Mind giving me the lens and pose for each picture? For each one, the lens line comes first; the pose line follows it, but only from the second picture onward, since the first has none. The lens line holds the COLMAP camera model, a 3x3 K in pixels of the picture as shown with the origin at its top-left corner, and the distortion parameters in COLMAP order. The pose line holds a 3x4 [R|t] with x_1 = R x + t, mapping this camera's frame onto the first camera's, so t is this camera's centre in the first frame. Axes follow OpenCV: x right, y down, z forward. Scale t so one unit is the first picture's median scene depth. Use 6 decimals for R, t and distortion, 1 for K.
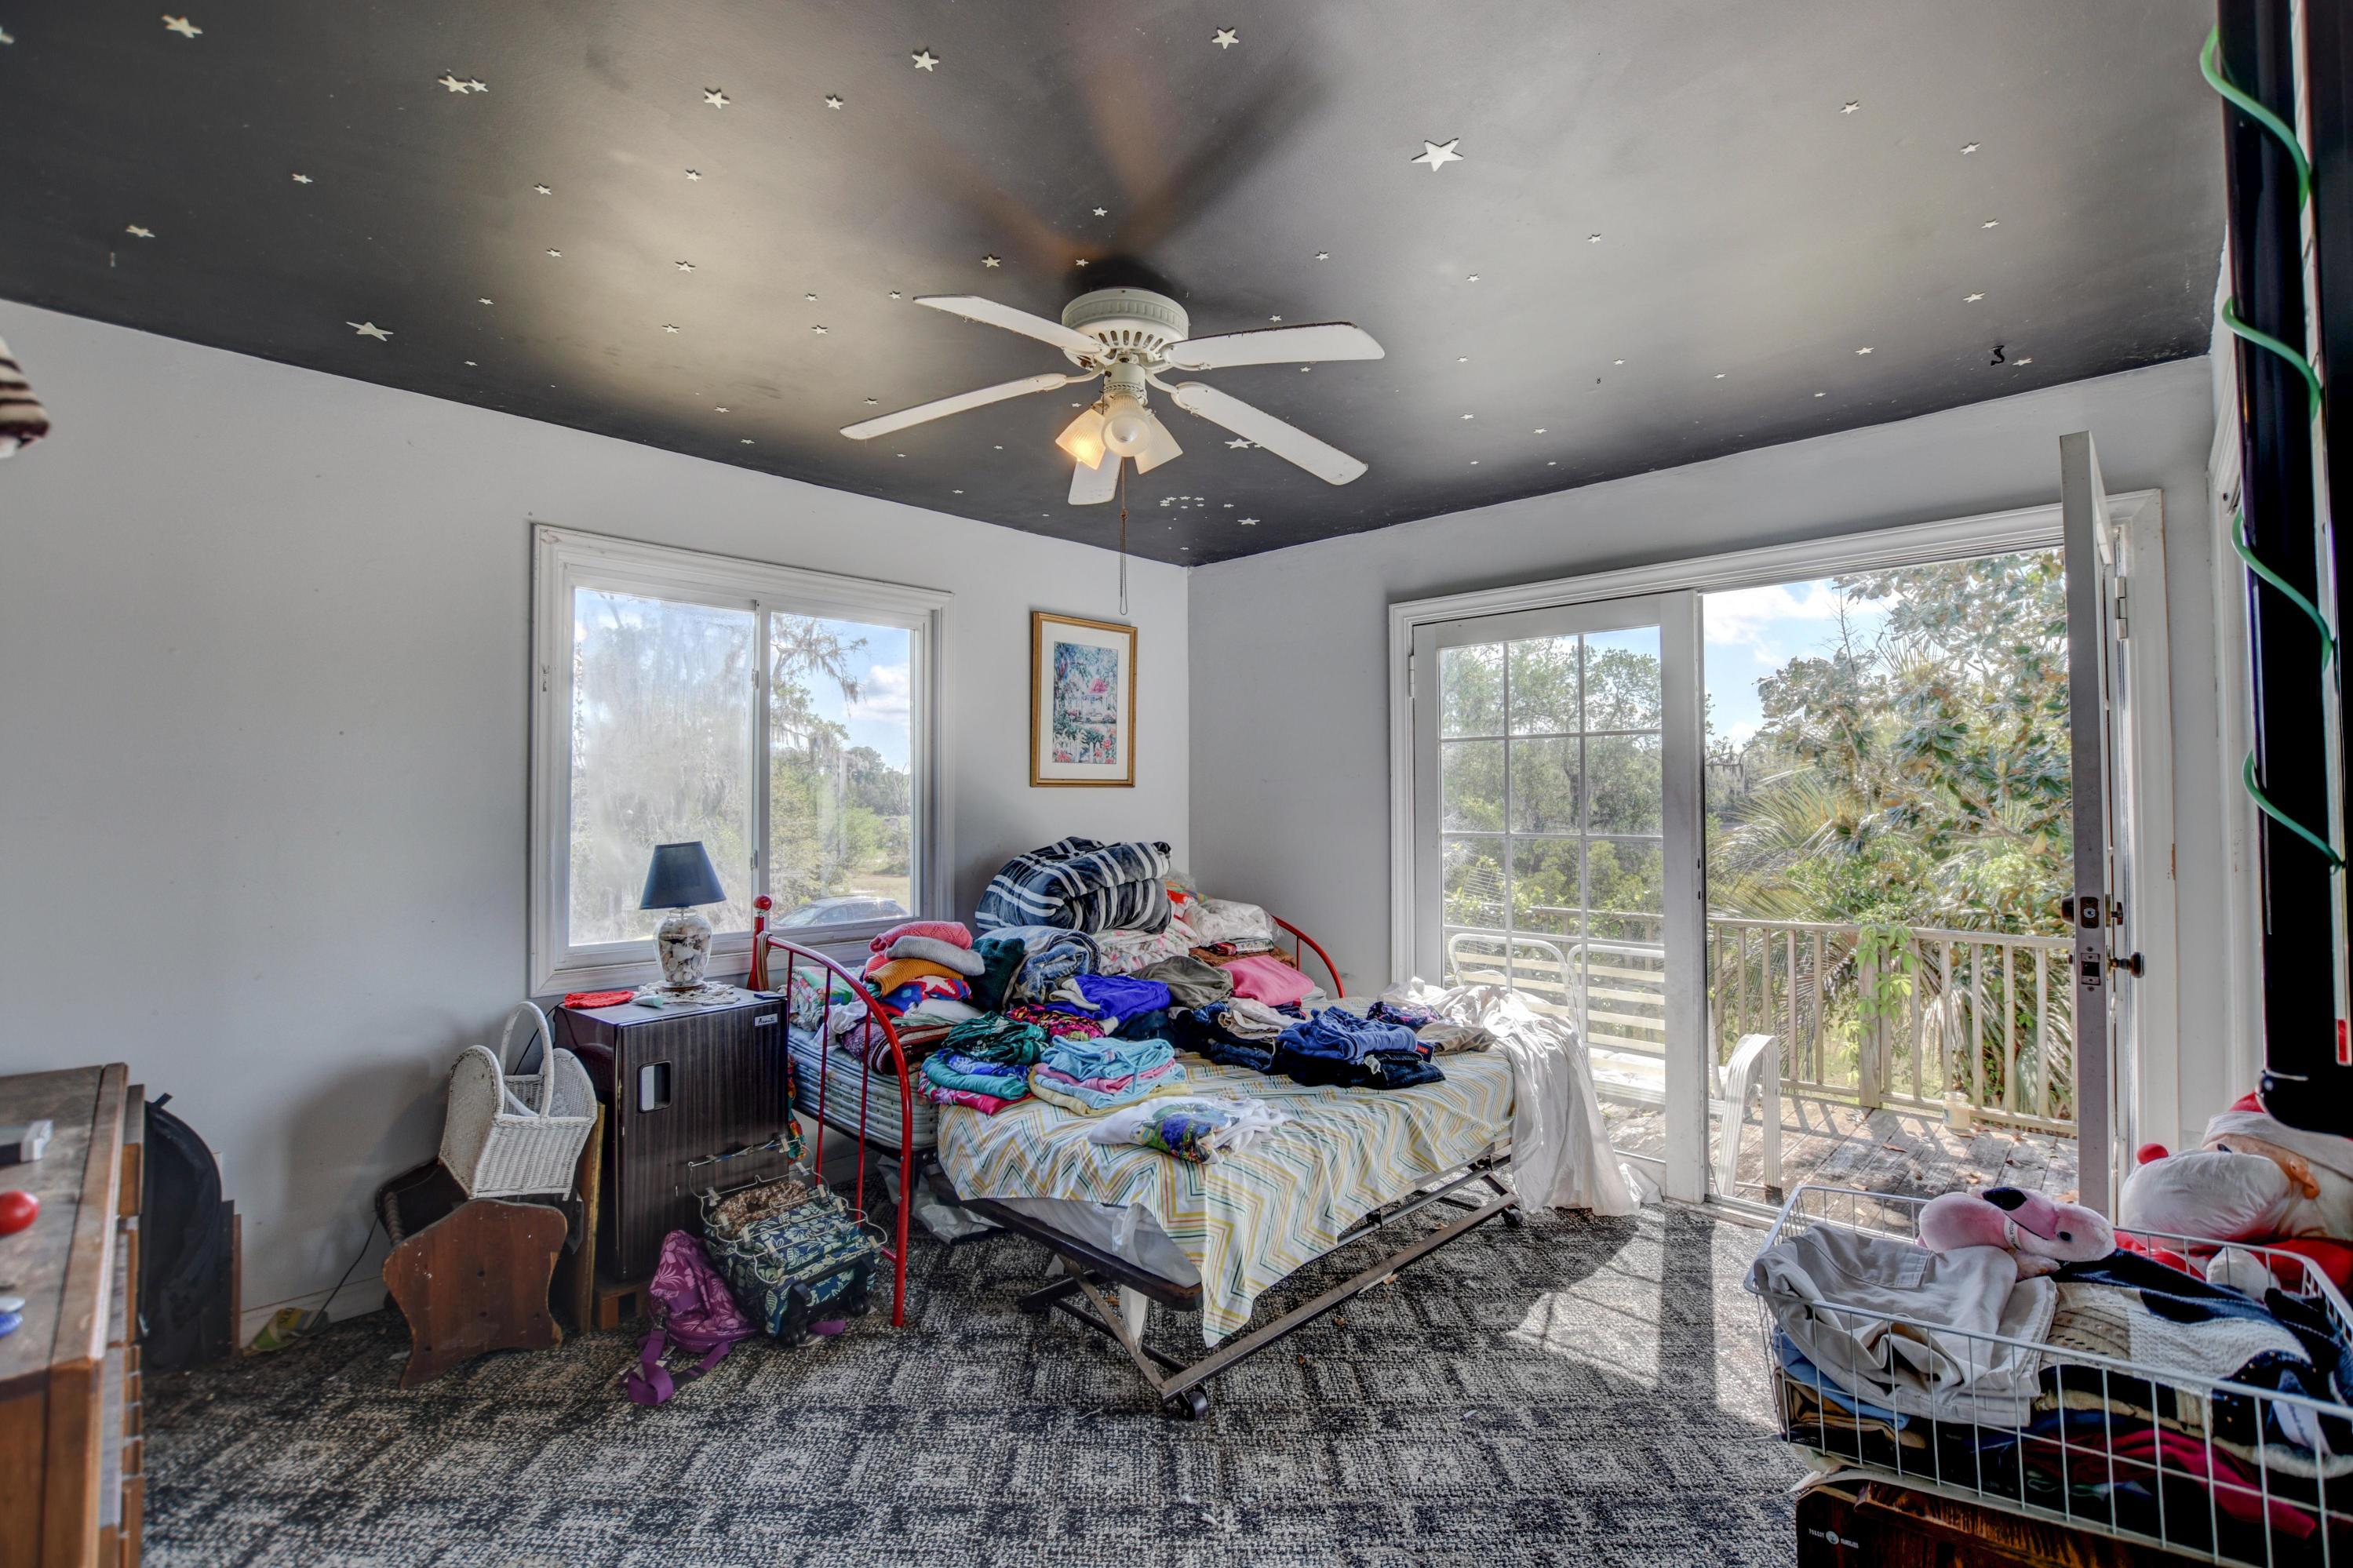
lens RADIAL K [[1049.4, 0, 1160.9], [0, 1049.4, 775.4], [0, 0, 1]] dist [-0.004874, -0.000434]
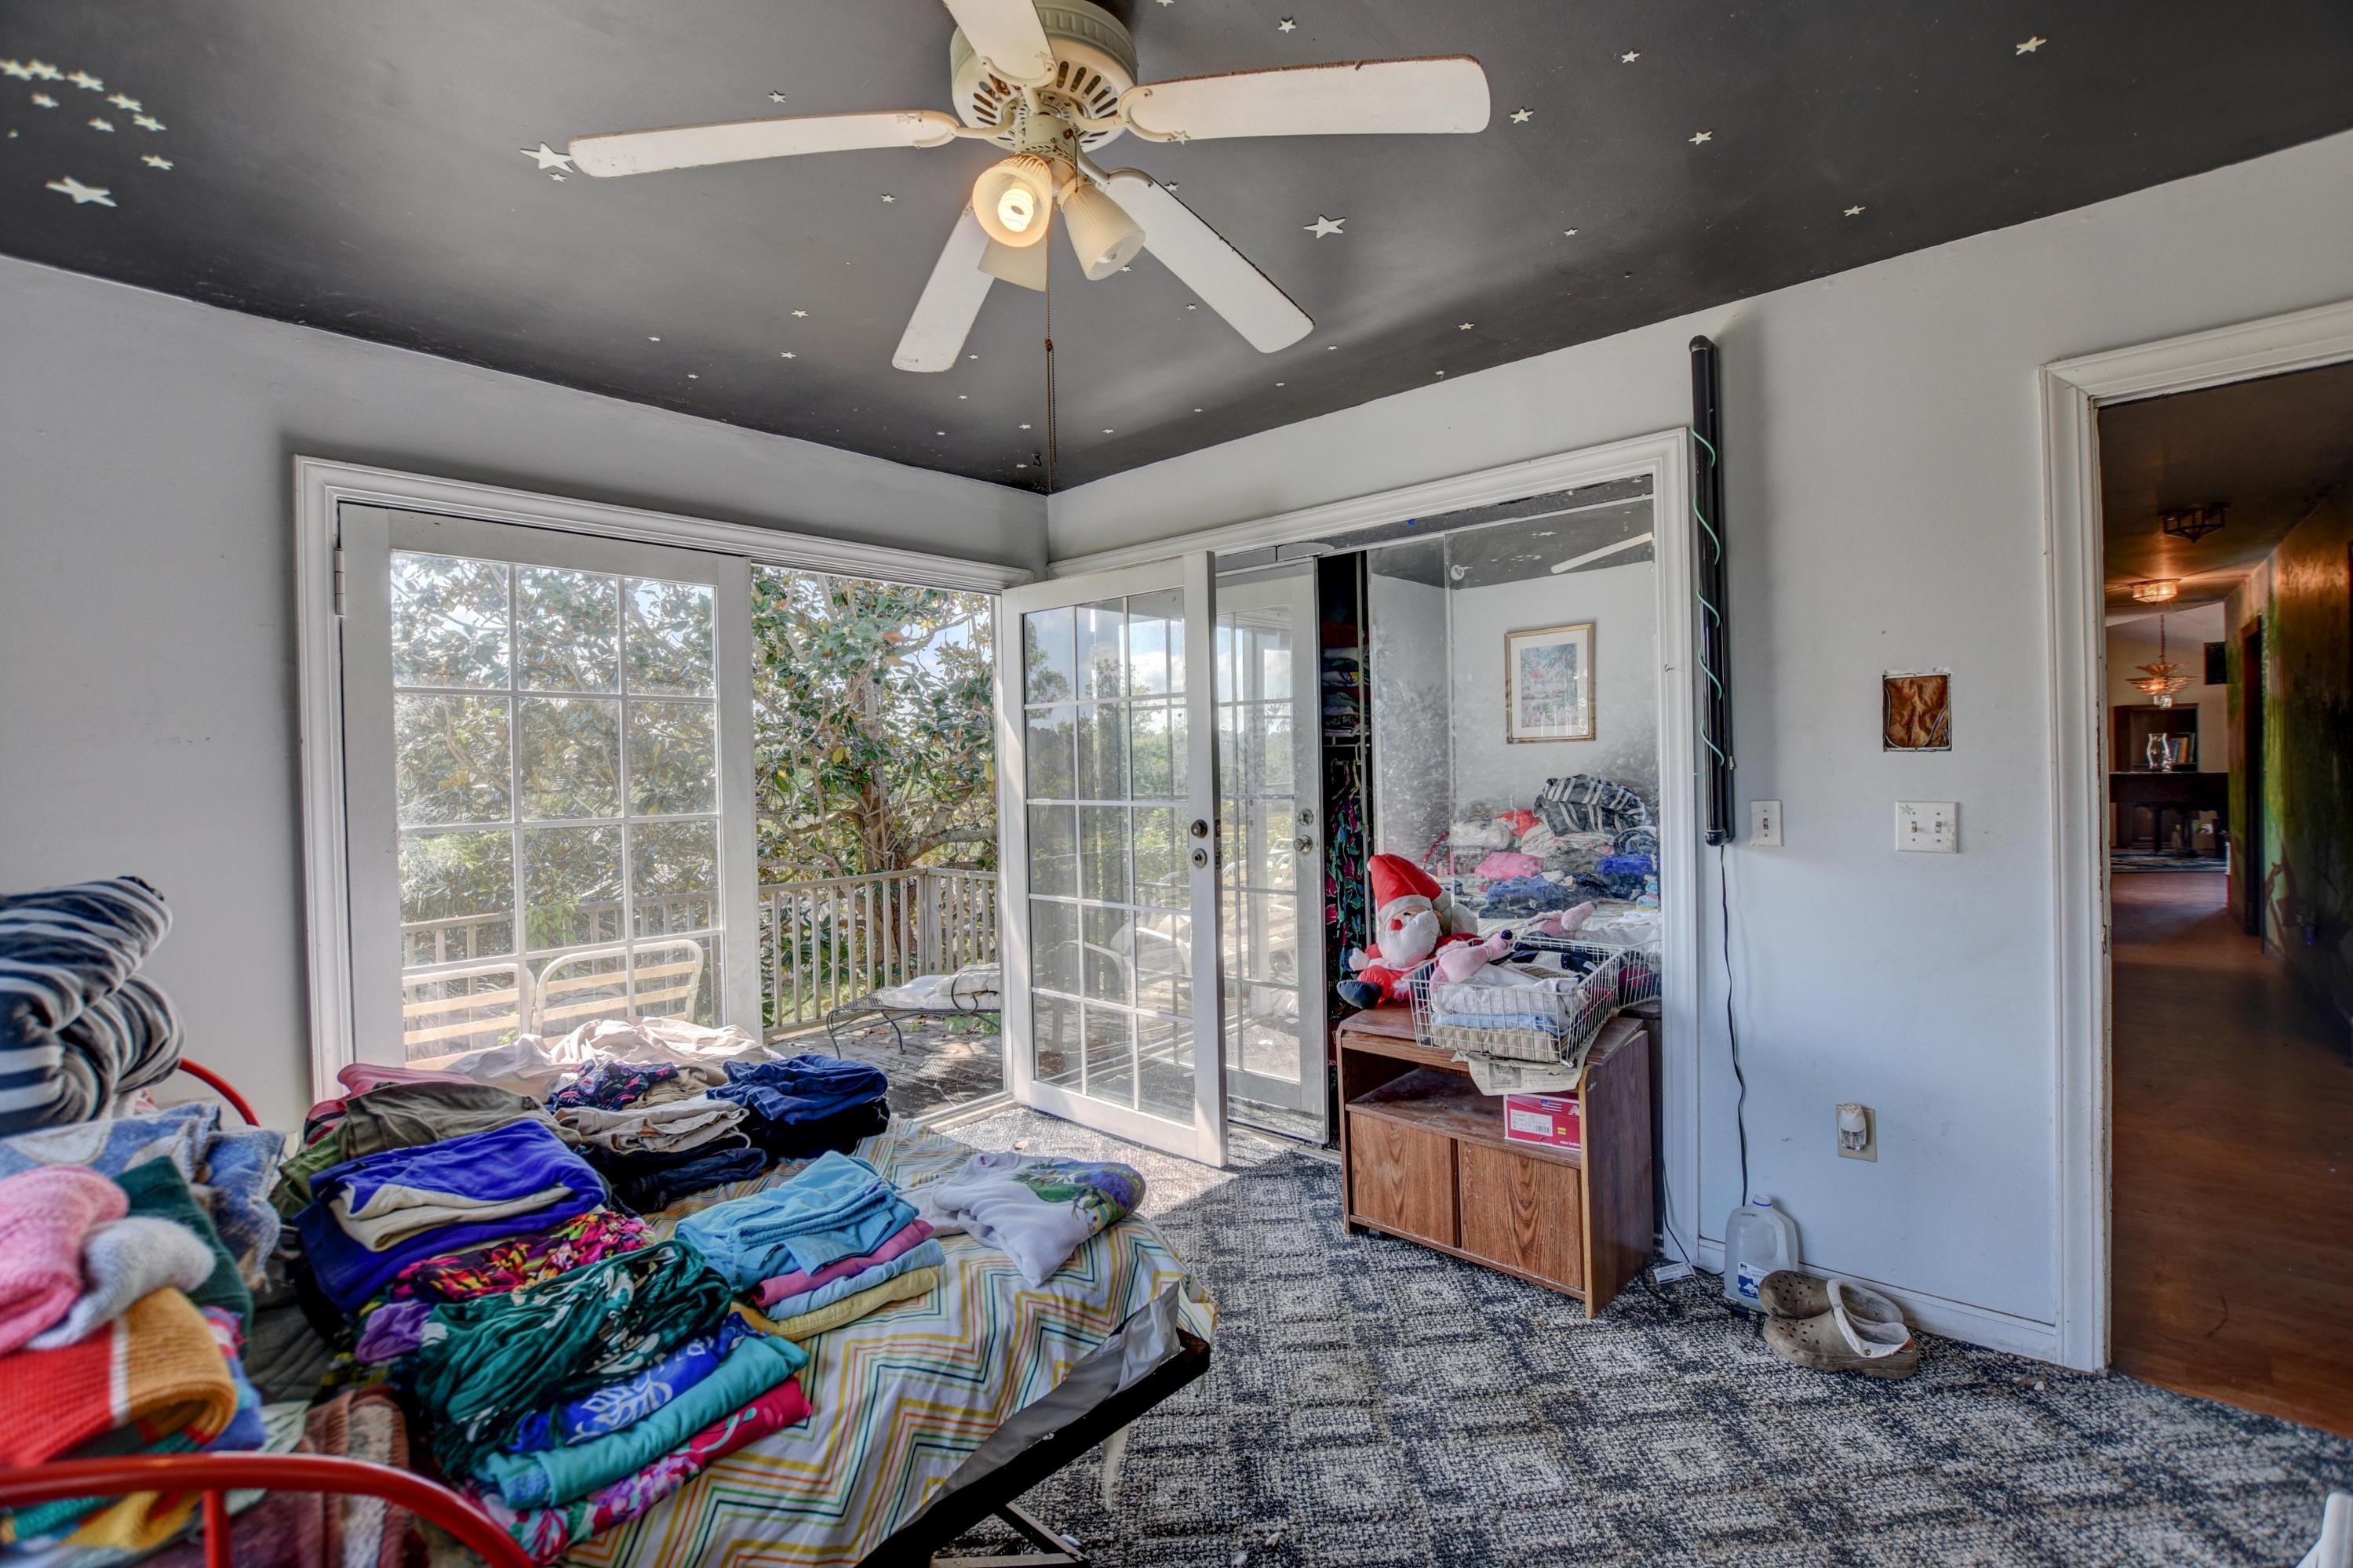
lens RADIAL K [[1049.4, 0, 1160.5], [0, 1049.4, 779.0], [0, 0, 1]] dist [-0.004874, -0.000434]
pose [[-0.044682, -0.006598, 0.998979, -0.571453], [-0.004530, 0.999969, 0.006402, 0.022656], [-0.998991, -0.004240, -0.044710, 0.754558]]
